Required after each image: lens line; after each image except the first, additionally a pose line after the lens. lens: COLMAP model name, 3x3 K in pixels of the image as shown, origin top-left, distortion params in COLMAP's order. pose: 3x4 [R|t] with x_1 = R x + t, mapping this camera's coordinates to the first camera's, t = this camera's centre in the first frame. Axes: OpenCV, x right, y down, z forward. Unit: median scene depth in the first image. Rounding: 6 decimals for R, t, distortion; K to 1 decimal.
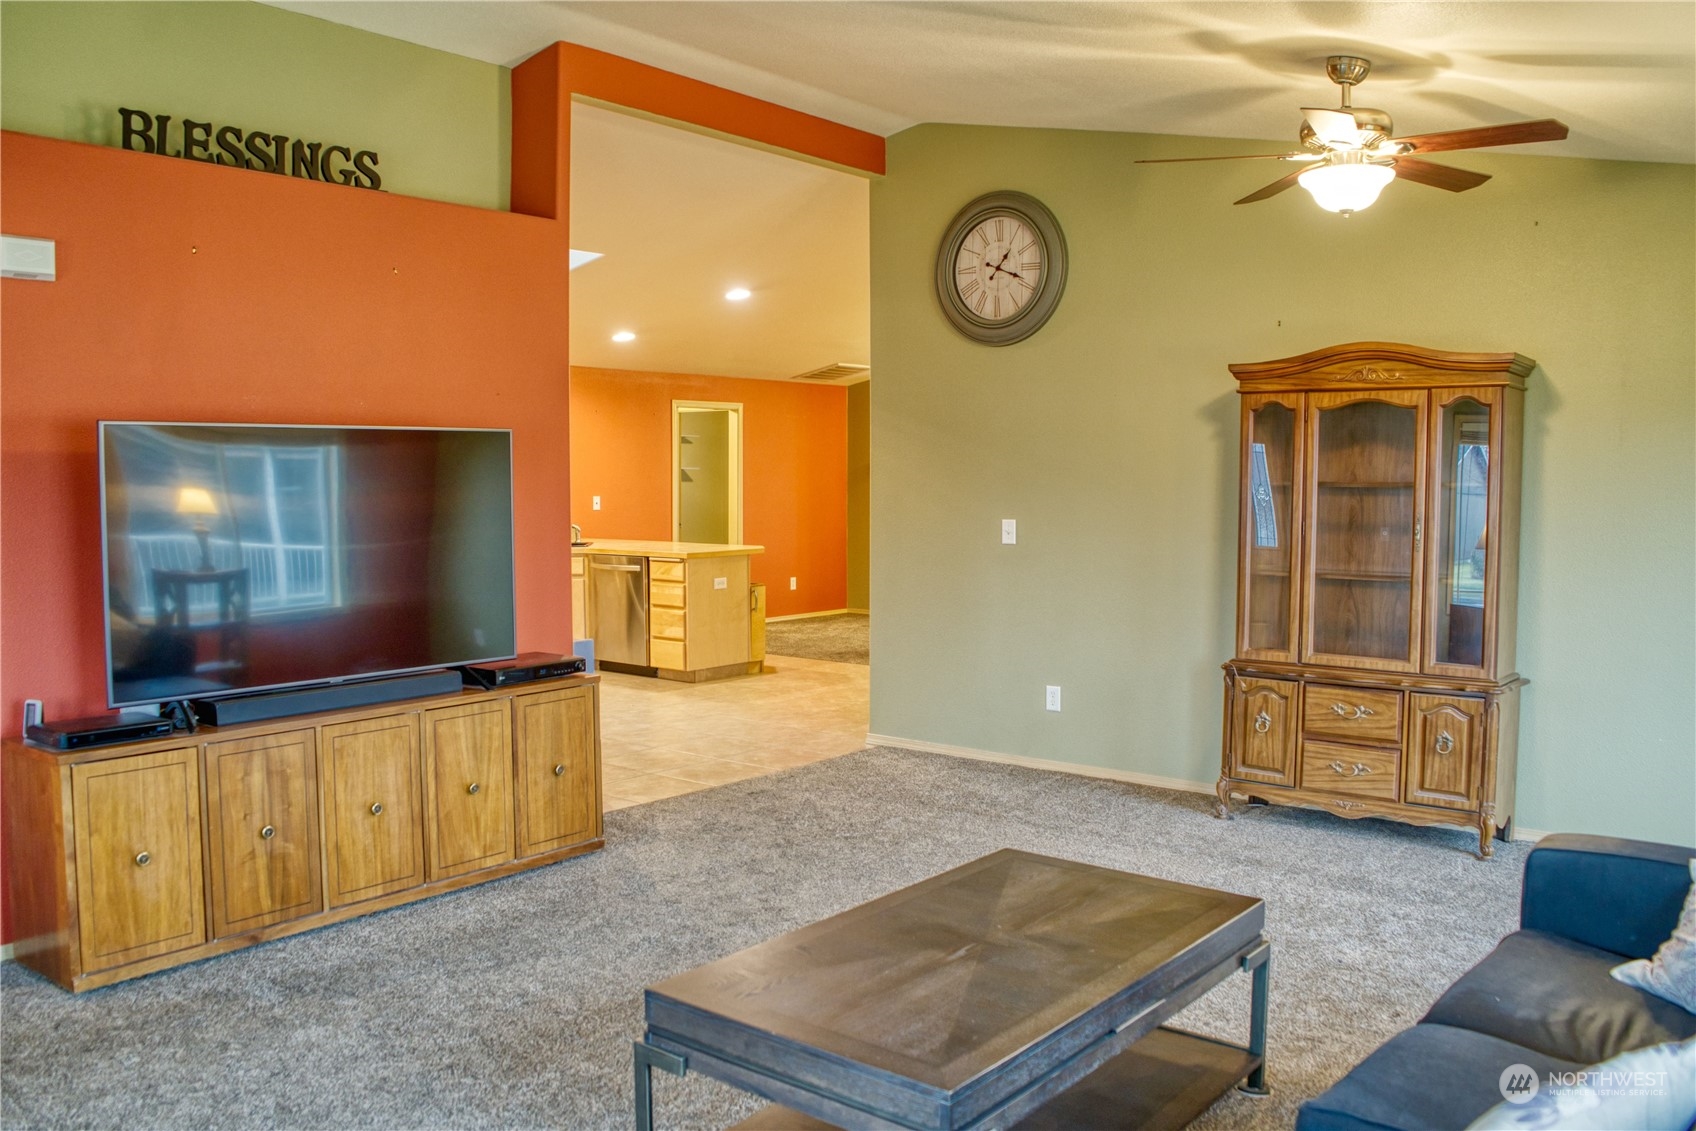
lens RADIAL K [[1393.7, 0, 782.3], [0, 1393.7, 594.8], [0, 0, 1]] dist [-0.099927, 0.050857]
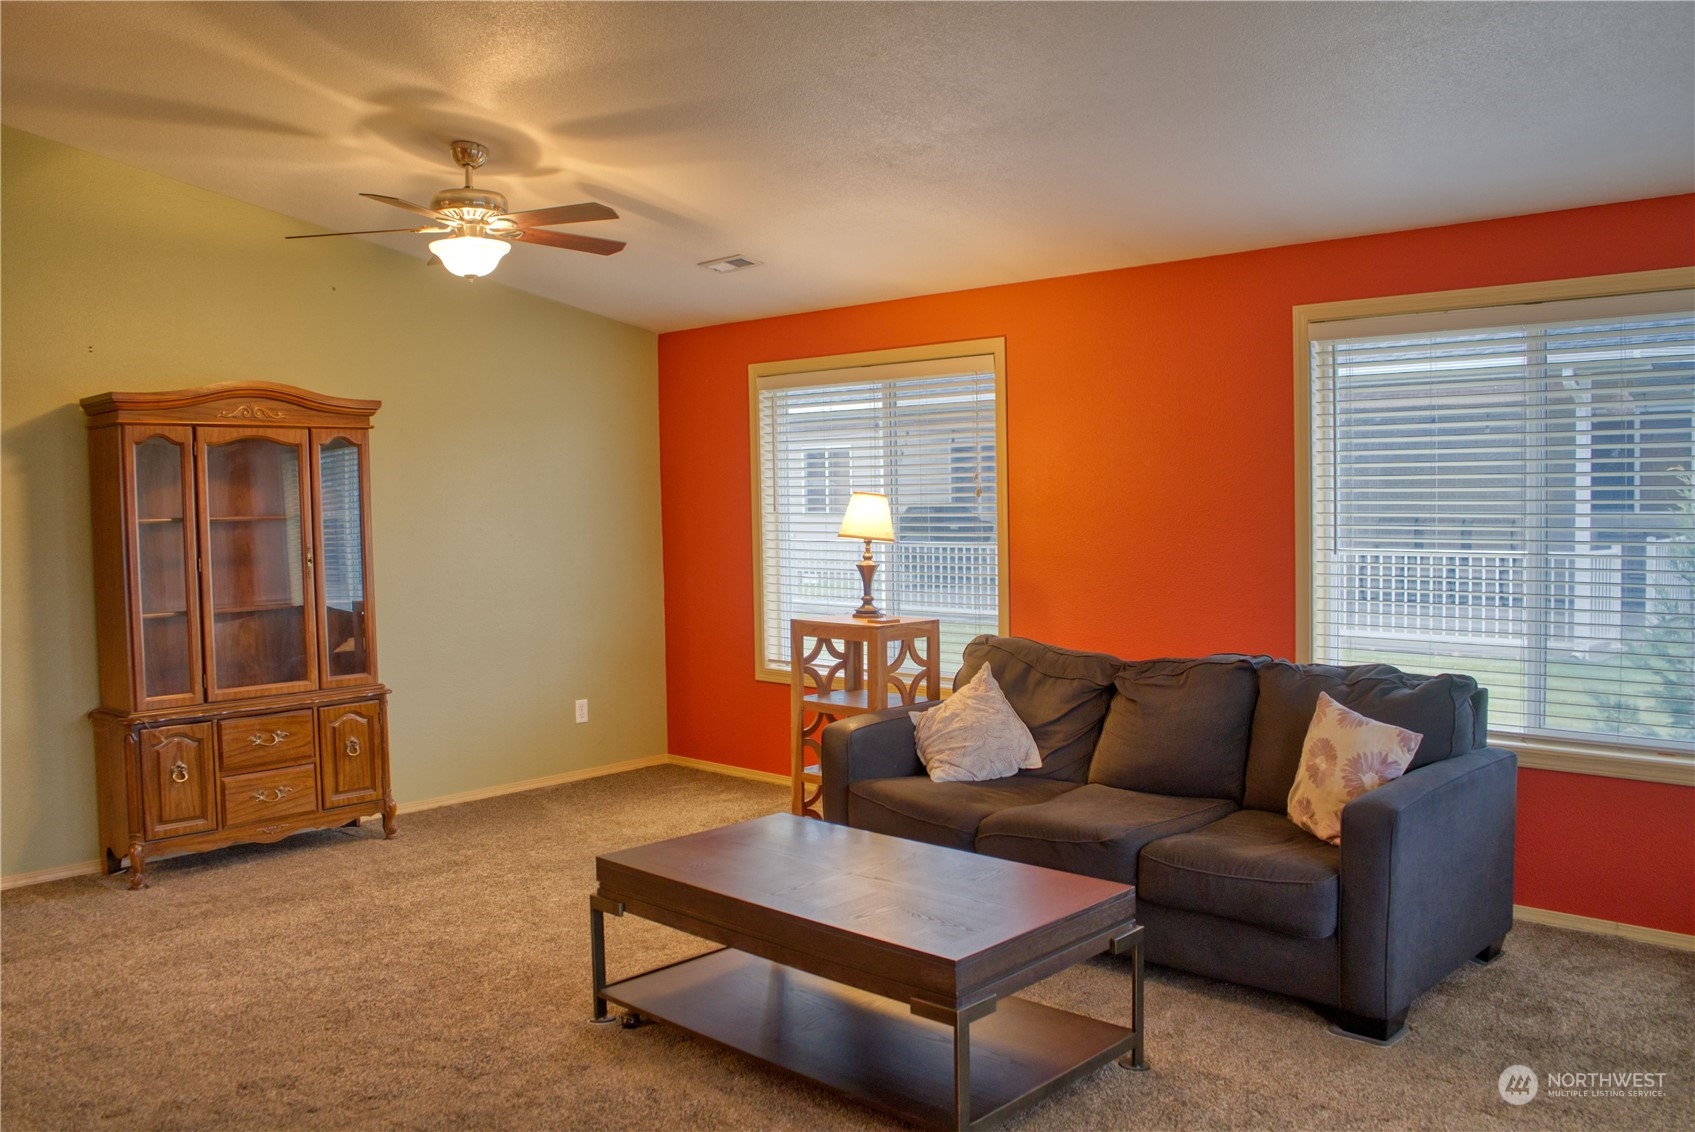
lens RADIAL K [[1392.9, 0, 863.5], [0, 1392.9, 583.3], [0, 0, 1]] dist [-0.099927, 0.050857]
pose [[0.026534, -0.057297, 0.998004, -0.601330], [0.102553, 0.993245, 0.054297, -0.040903], [-0.994374, 0.100907, 0.032231, 0.519799]]
